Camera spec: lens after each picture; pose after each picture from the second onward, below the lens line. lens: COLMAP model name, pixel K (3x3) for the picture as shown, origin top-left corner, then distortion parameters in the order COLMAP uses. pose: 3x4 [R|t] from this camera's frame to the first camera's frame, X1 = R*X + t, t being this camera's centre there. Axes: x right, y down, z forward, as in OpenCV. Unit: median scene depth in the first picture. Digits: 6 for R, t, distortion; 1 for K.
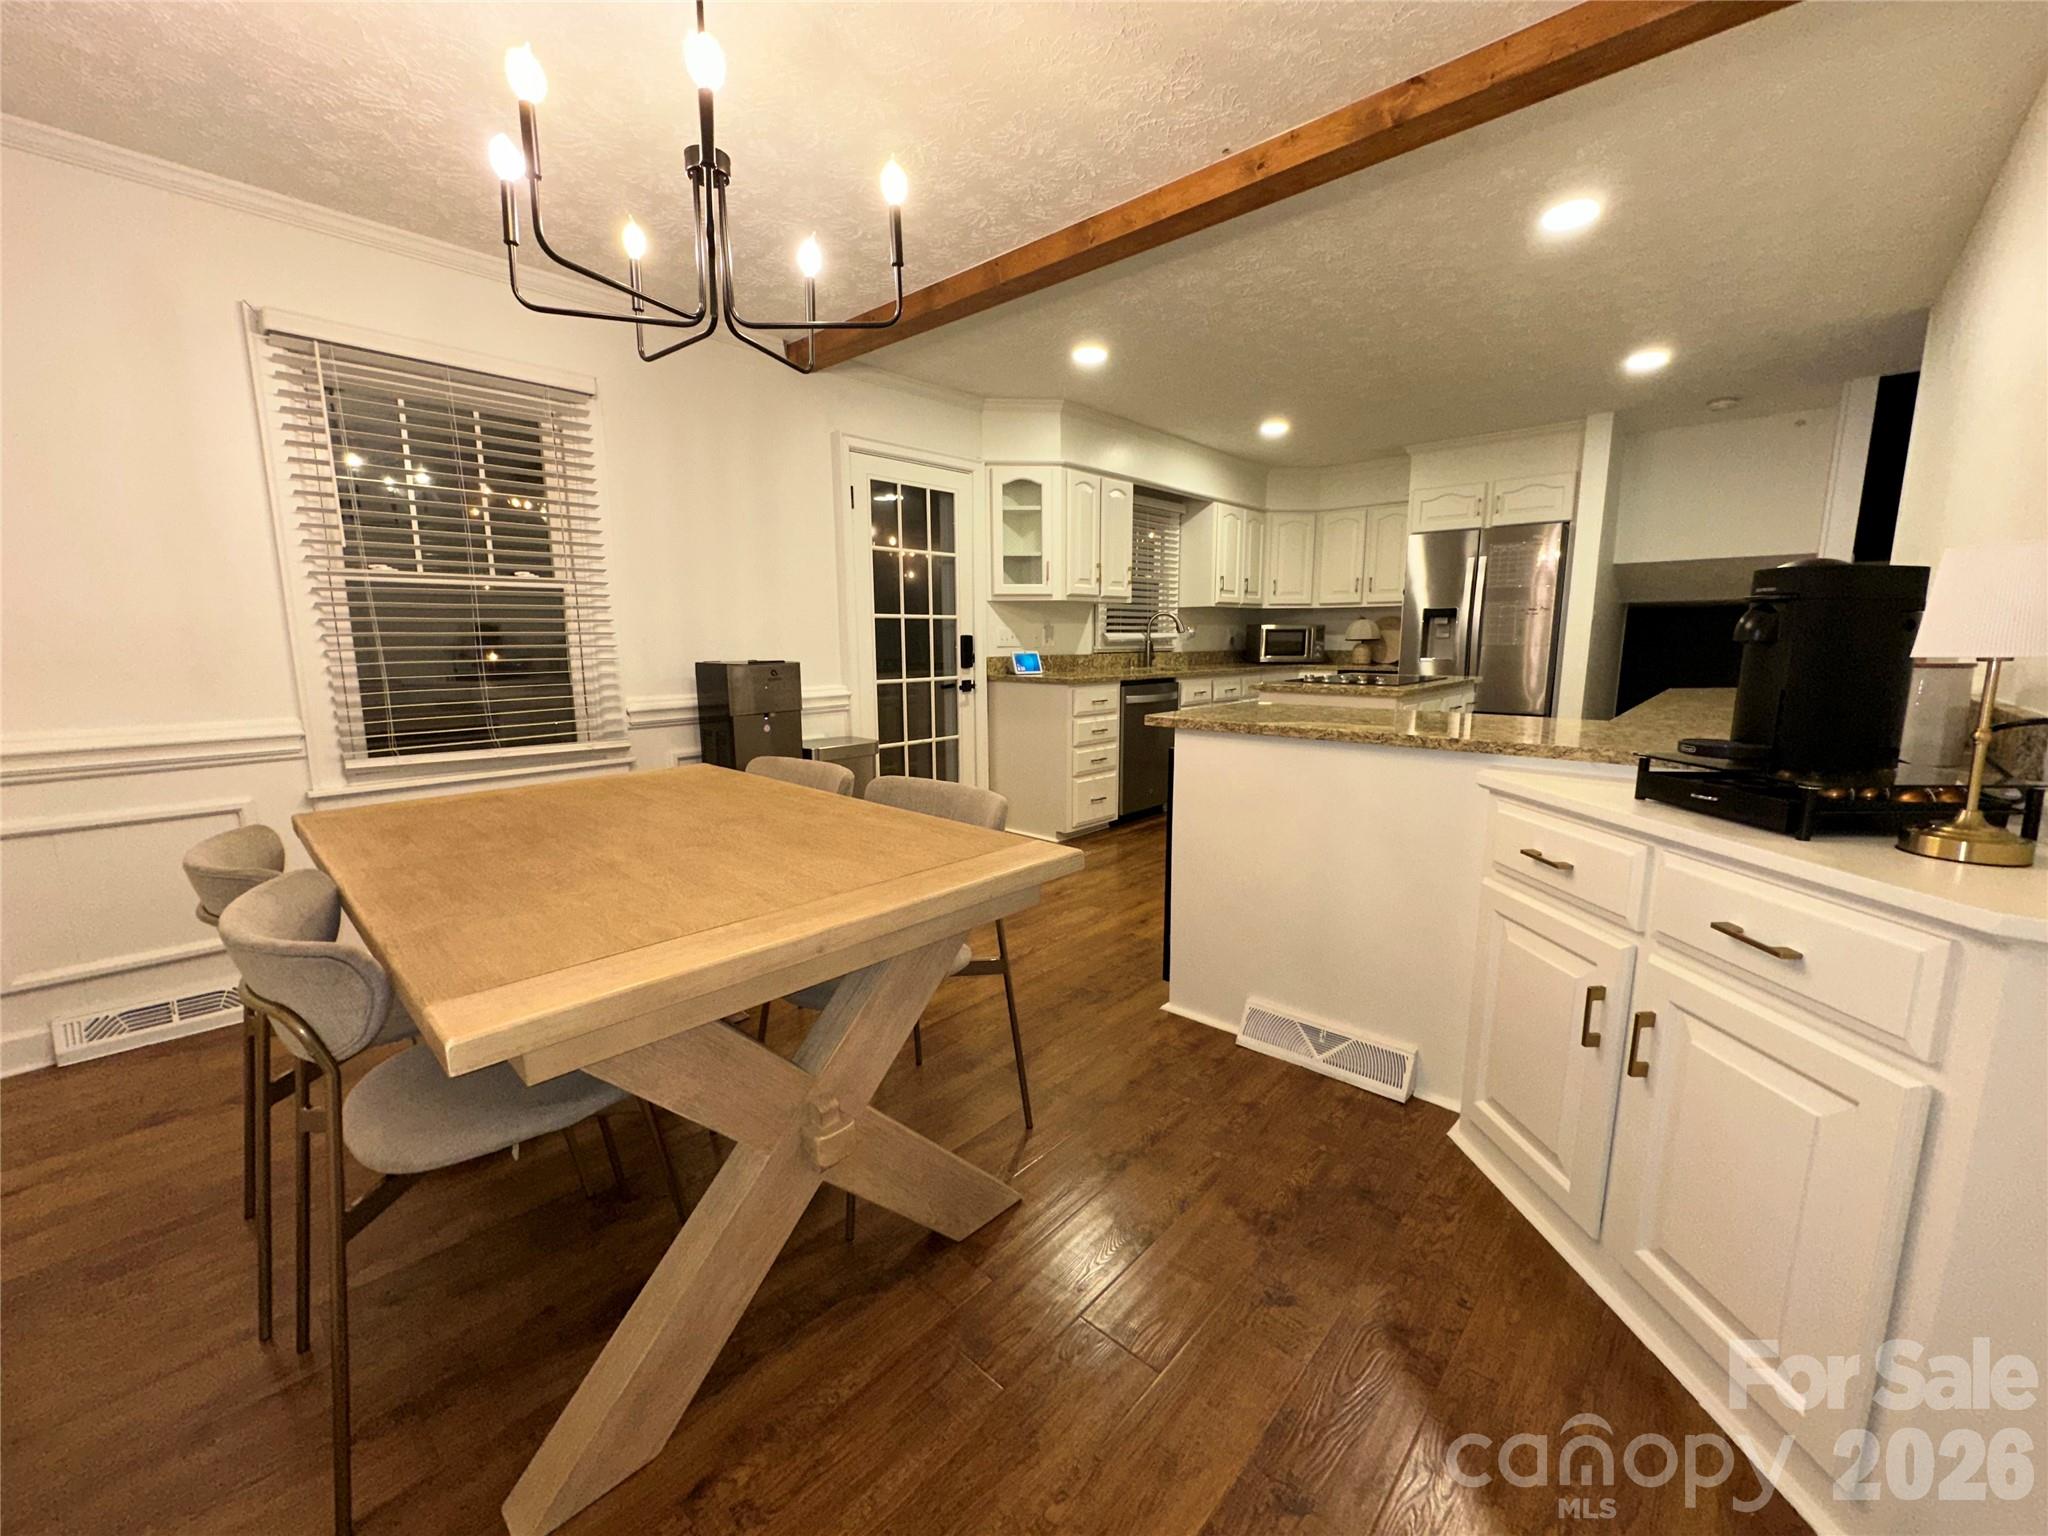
lens RADIAL K [[817.8, 0, 1022.1], [0, 817.8, 769.6], [0, 0, 1]] dist [-0.002015, 0.000816]
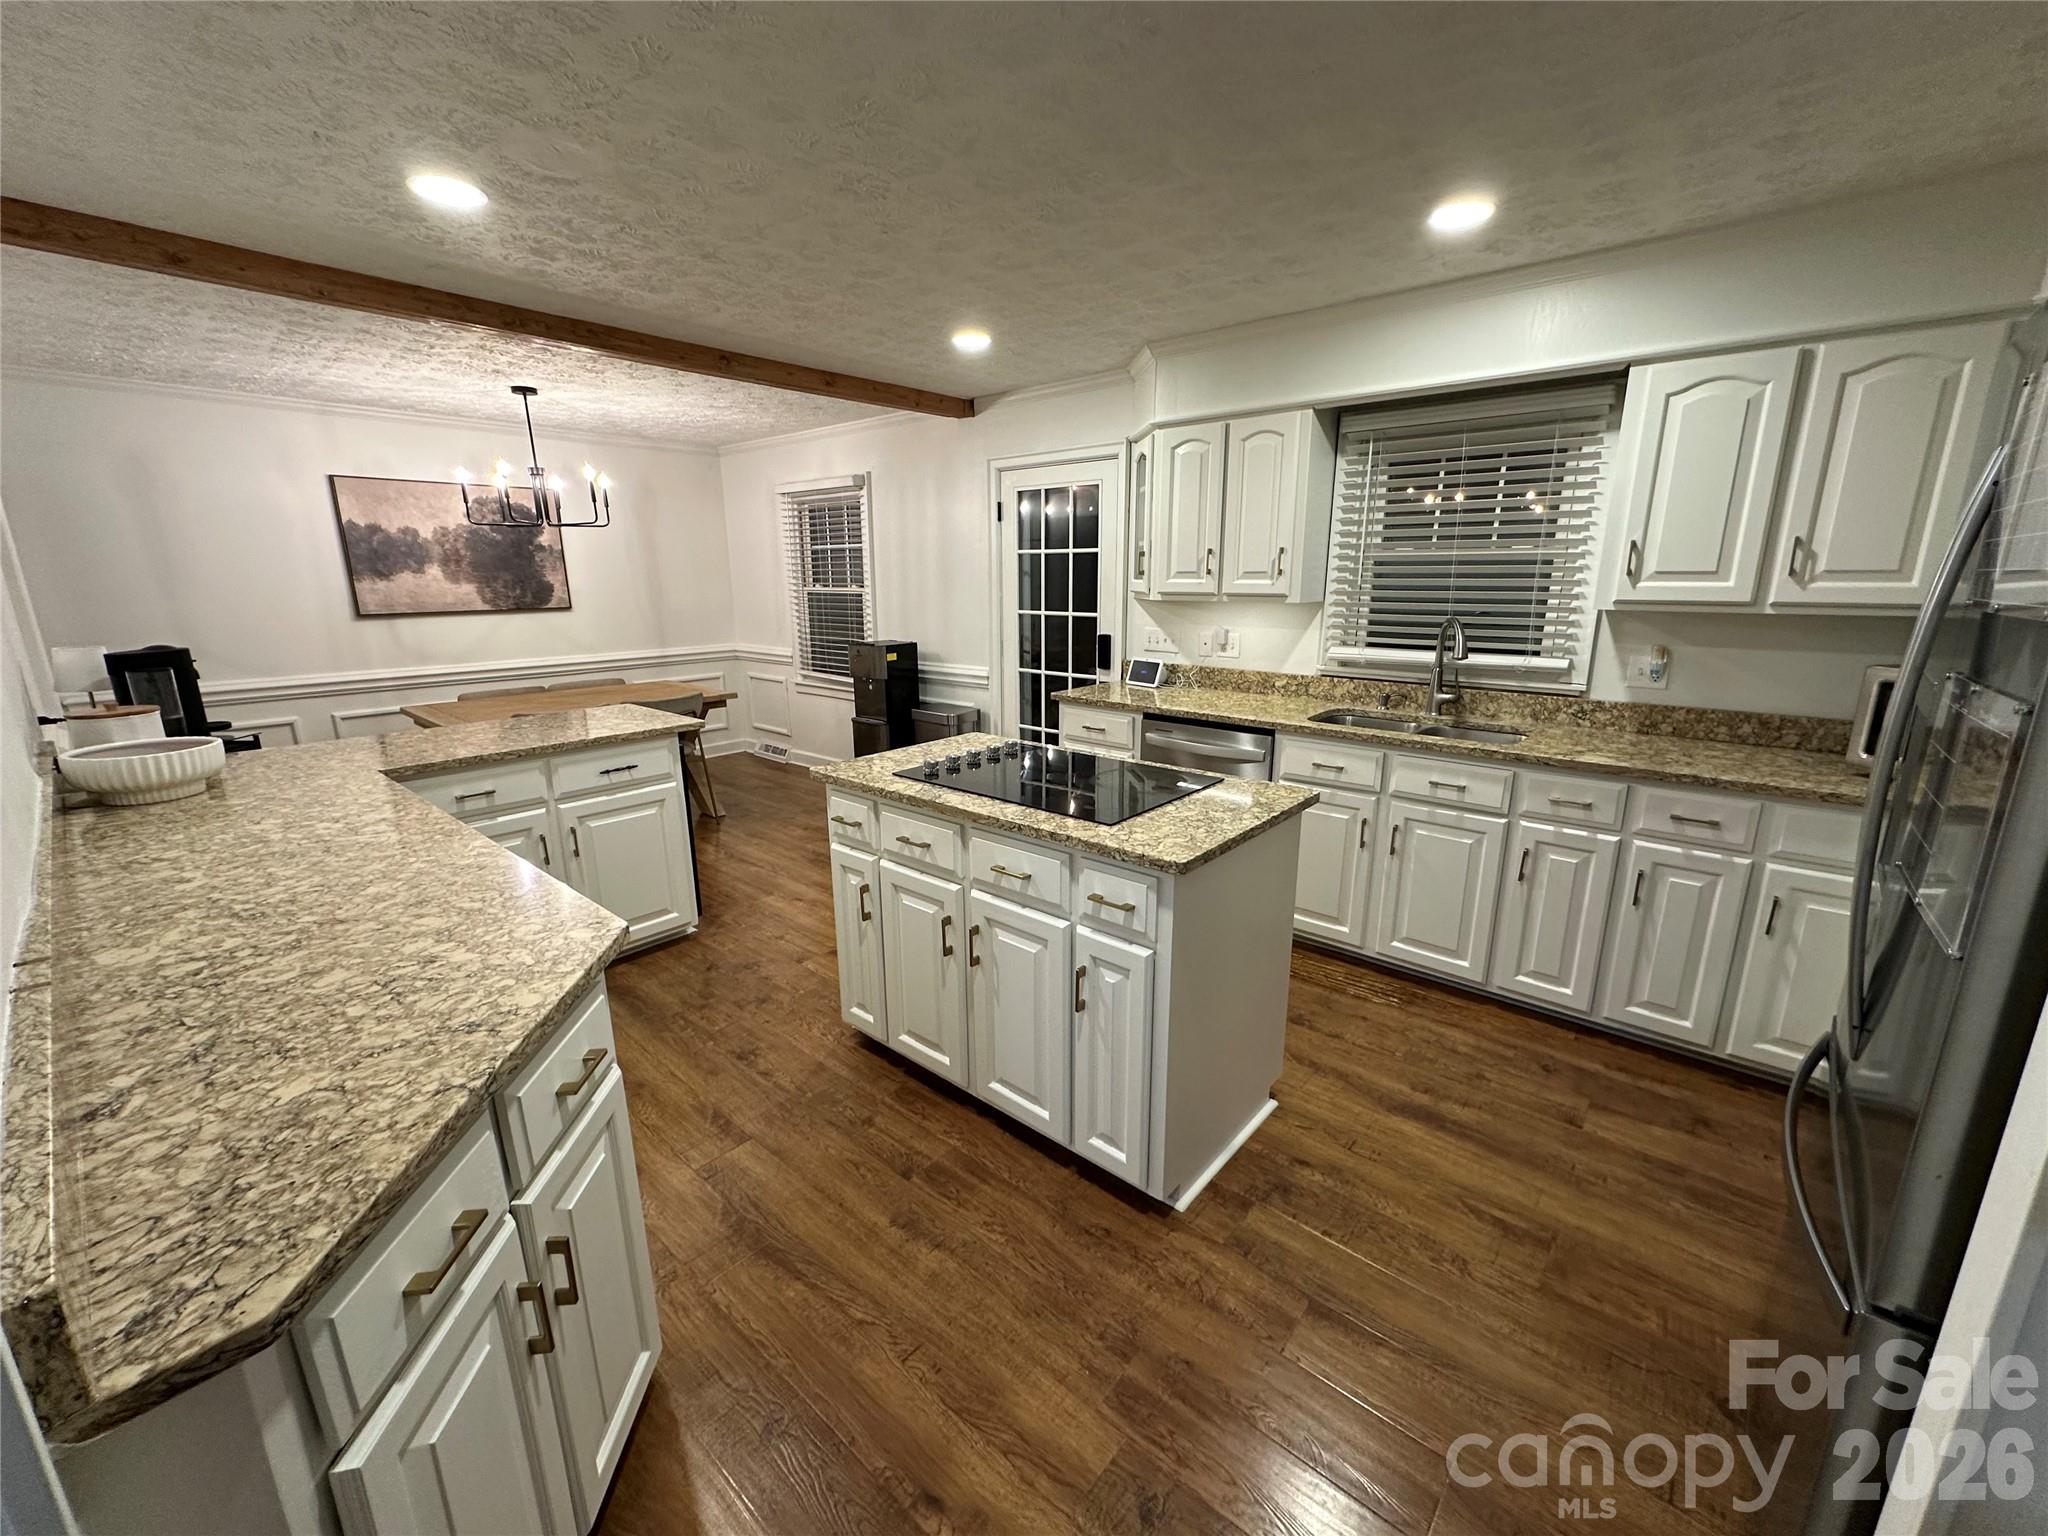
lens RADIAL K [[817.8, 0, 1027.9], [0, 817.8, 767.9], [0, 0, 1]] dist [-0.002015, 0.000816]
pose [[0.028947, 0.239065, -0.970572, 0.802441], [-0.157622, 0.959923, 0.231741, -0.201923], [0.987075, 0.146275, 0.065469, 0.796229]]
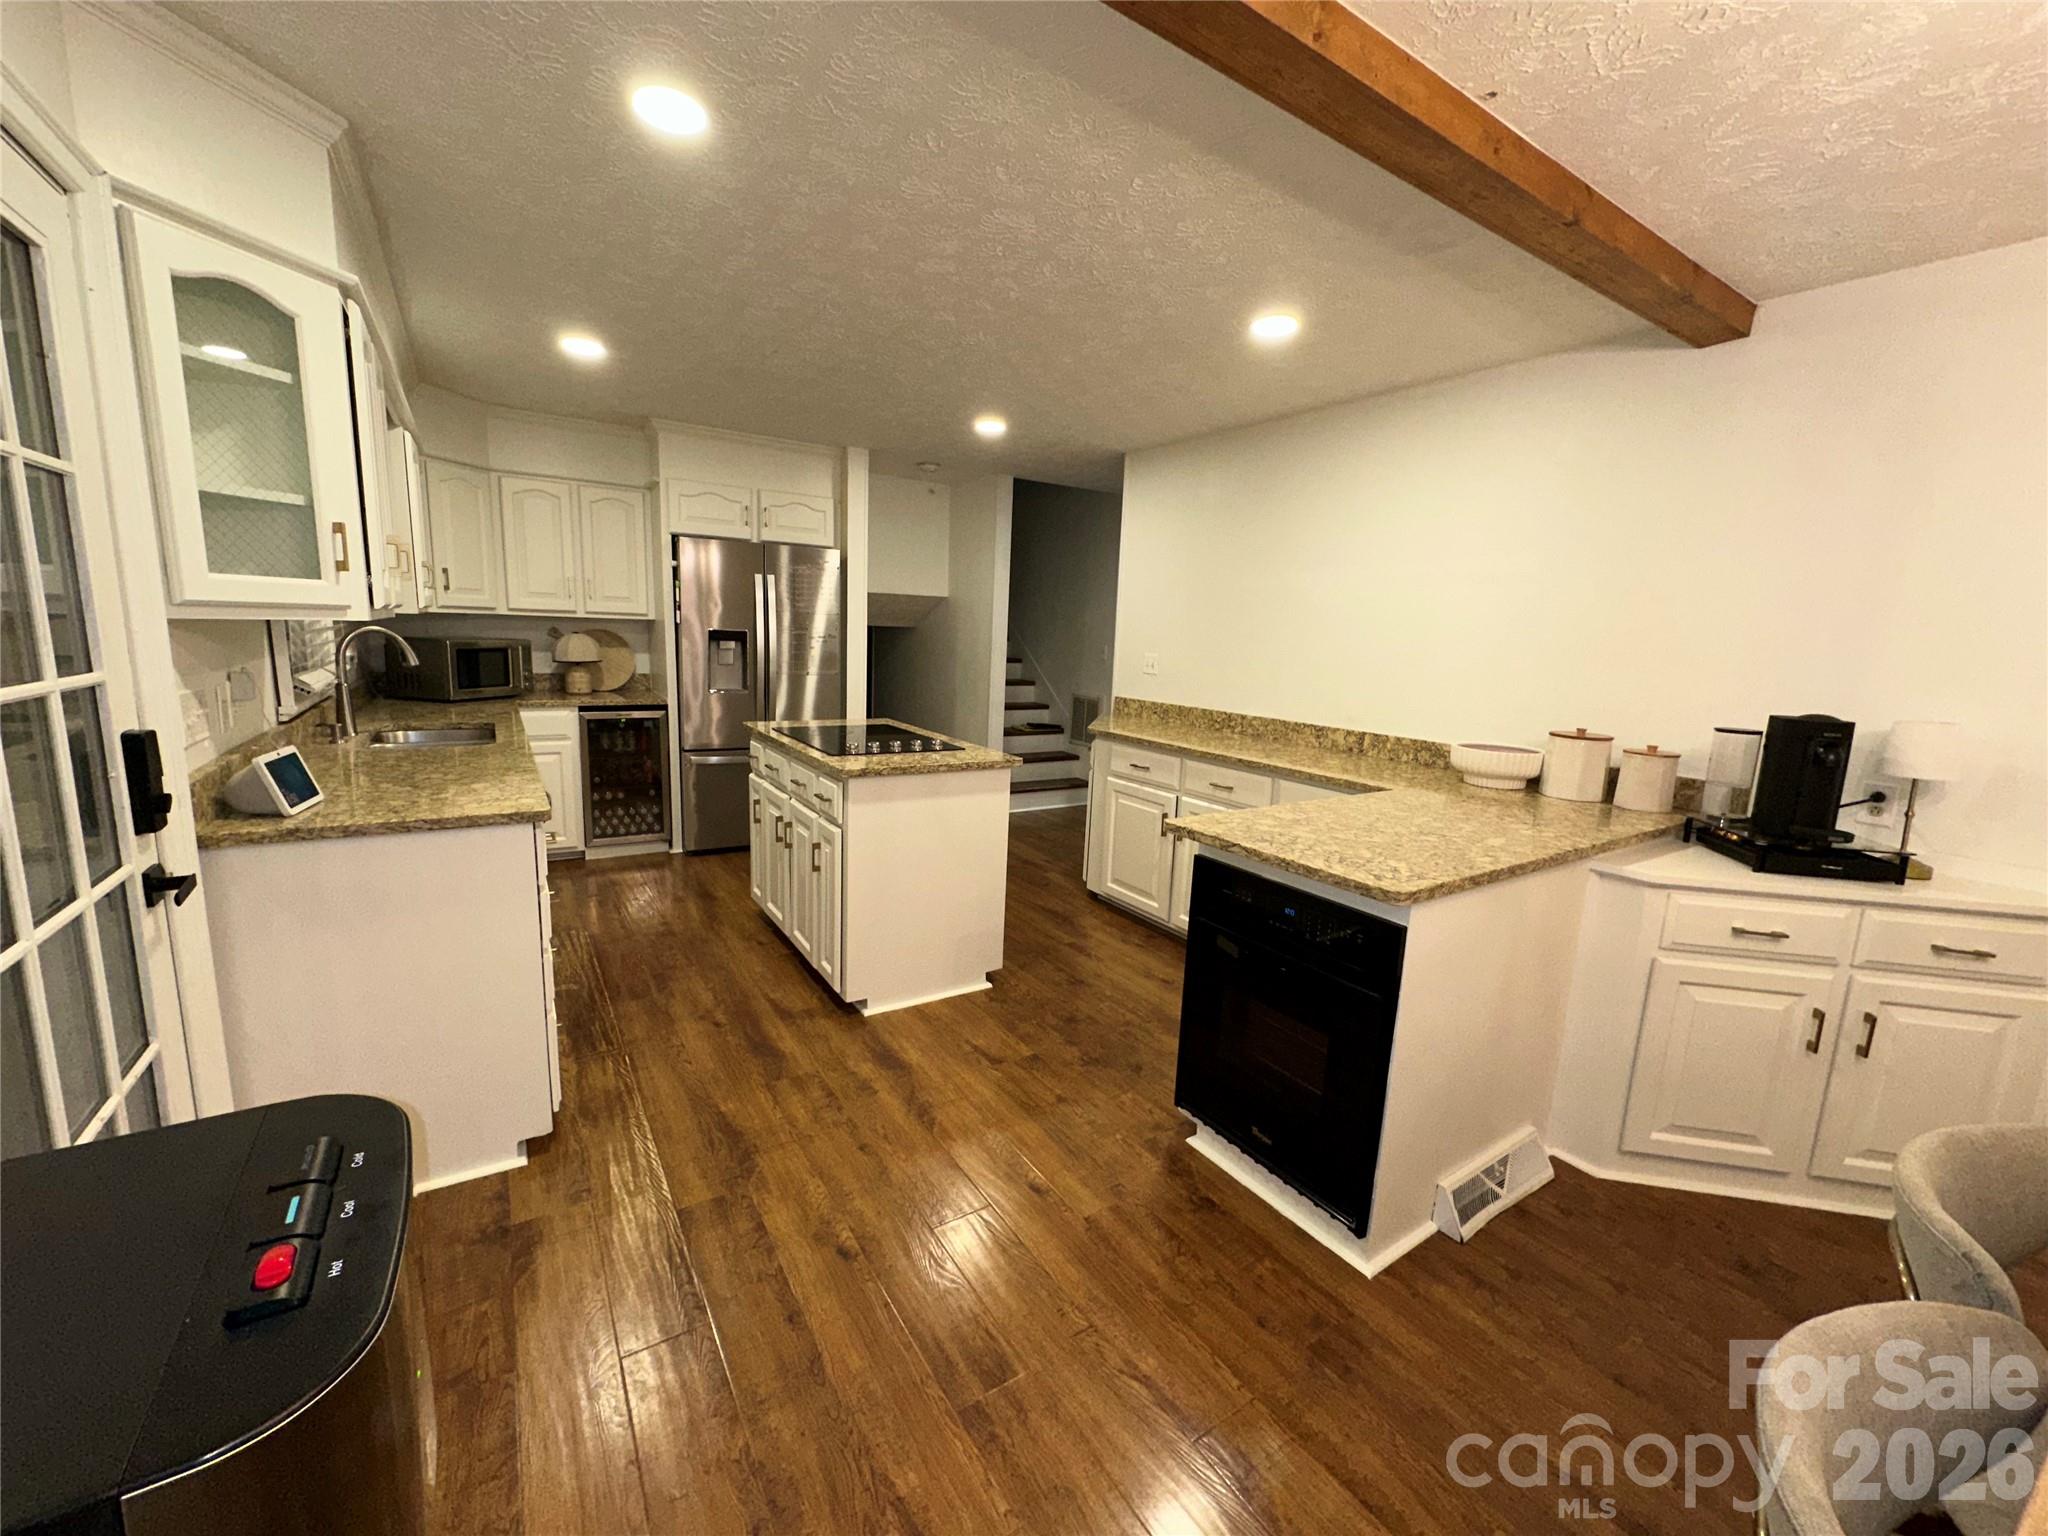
lens RADIAL K [[817.8, 0, 1030.8], [0, 817.8, 767.8], [0, 0, 1]] dist [-0.002015, 0.000816]
pose [[0.243946, -0.148538, 0.958346, -0.262227], [0.115279, 0.985635, 0.123424, -0.136168], [-0.962913, 0.080369, 0.257565, 0.535455]]
